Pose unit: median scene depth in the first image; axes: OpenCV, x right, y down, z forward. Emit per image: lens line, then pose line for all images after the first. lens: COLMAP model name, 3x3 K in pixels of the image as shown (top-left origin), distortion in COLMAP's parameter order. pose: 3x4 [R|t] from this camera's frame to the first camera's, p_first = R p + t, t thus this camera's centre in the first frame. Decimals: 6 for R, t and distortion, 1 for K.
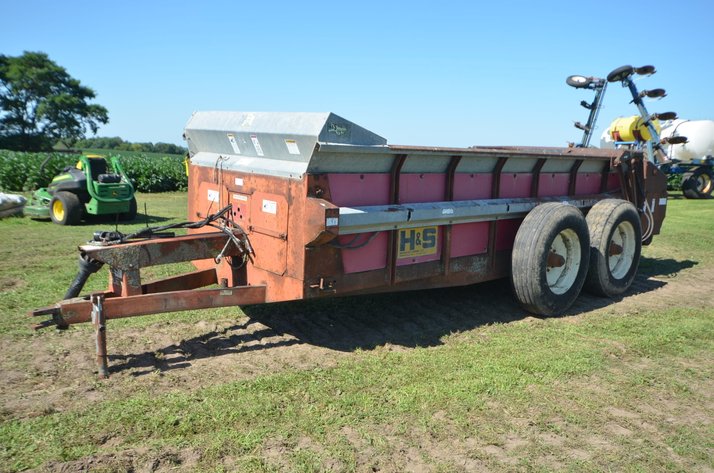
lens RADIAL K [[616.5, 0, 361.6], [0, 616.5, 234.6], [0, 0, 1]] dist [0.013214, 0.016279]
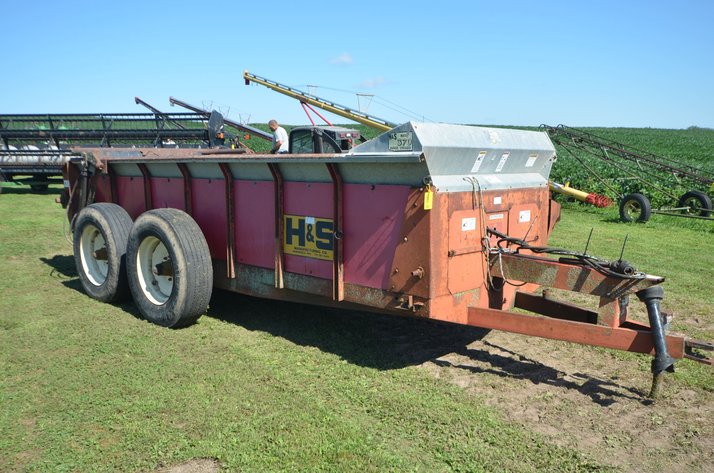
lens RADIAL K [[616.5, 0, 361.6], [0, 616.5, 234.6], [0, 0, 1]] dist [0.013214, 0.016279]
pose [[-0.079906, -0.172928, 0.981688, -1.058951], [0.141592, 0.972882, 0.182902, -0.223698], [-0.986695, 0.153614, -0.053254, 1.182427]]
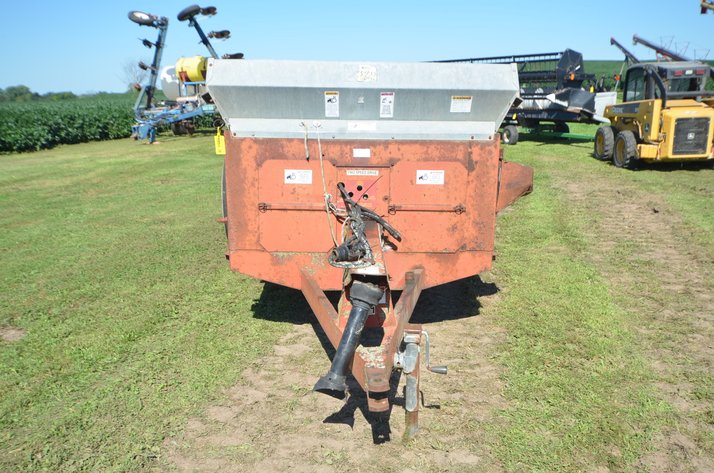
lens RADIAL K [[616.5, 0, 361.6], [0, 616.5, 234.6], [0, 0, 1]] dist [0.013214, 0.016279]
pose [[0.640440, -0.207221, 0.739524, -0.746868], [0.134372, 0.978293, 0.157758, -0.100390], [-0.756162, -0.001663, 0.654383, 0.452847]]
